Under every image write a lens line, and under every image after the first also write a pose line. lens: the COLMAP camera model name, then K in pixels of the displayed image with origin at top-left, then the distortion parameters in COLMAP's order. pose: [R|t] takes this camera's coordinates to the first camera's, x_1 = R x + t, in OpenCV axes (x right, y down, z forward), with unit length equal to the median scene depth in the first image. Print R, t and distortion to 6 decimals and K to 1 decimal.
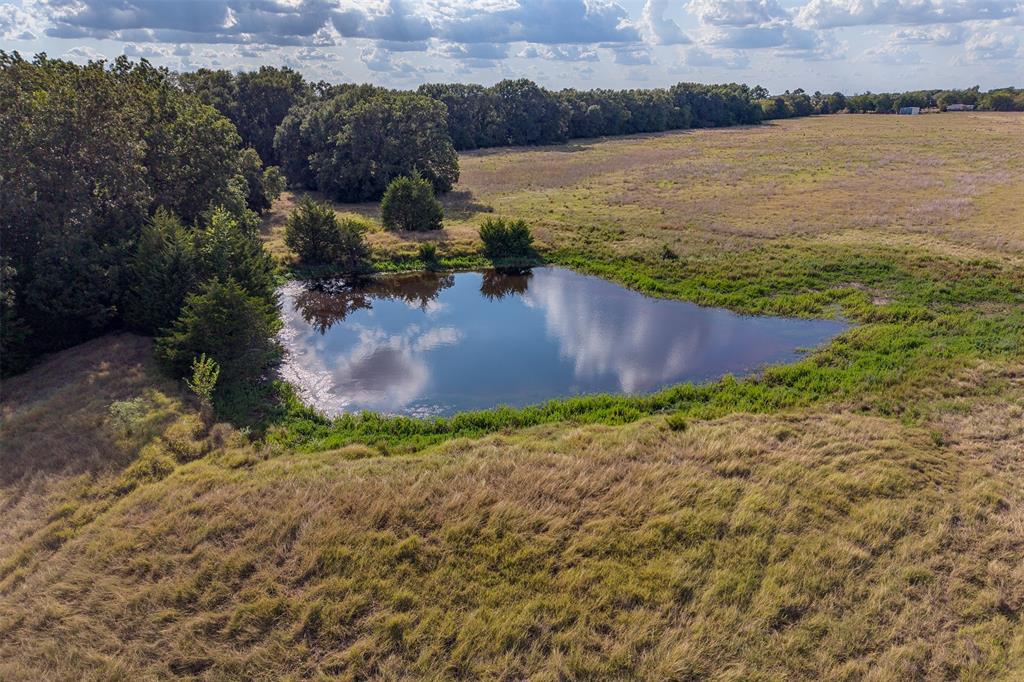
lens RADIAL K [[675.1, 0, 512.0], [0, 675.1, 341.0], [0, 0, 1]] dist [0.027677, -0.021856]
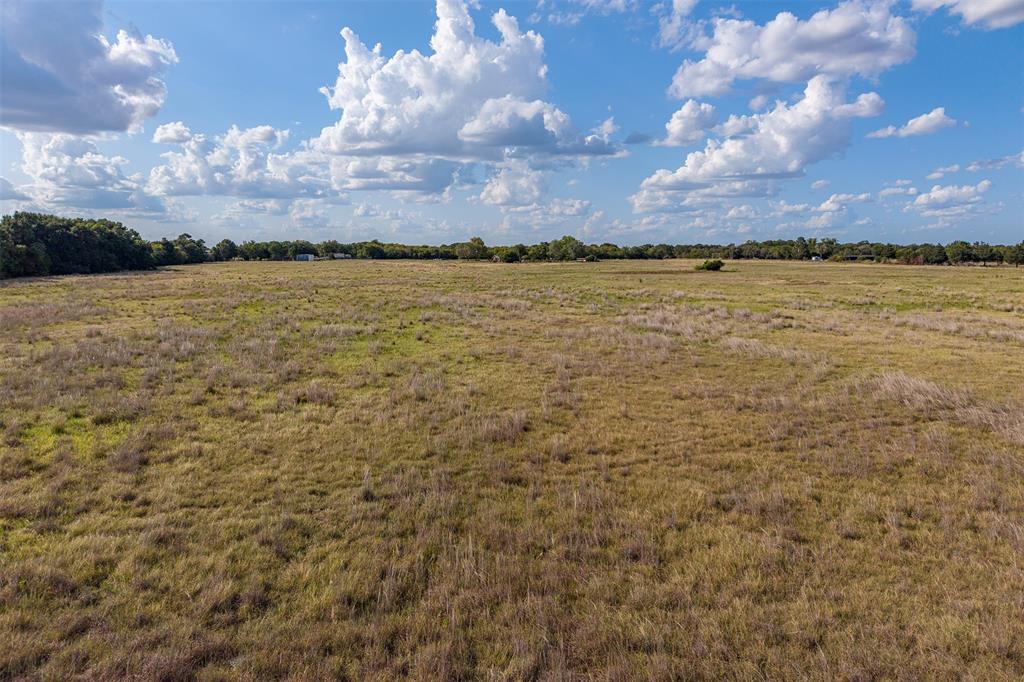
lens RADIAL K [[675.1, 0, 512.0], [0, 675.1, 341.0], [0, 0, 1]] dist [0.027677, -0.021856]
pose [[0.661796, -0.091053, 0.744134, 0.040684], [0.247489, 0.963484, -0.102211, -0.047991], [-0.707655, 0.251808, 0.660165, 0.172392]]
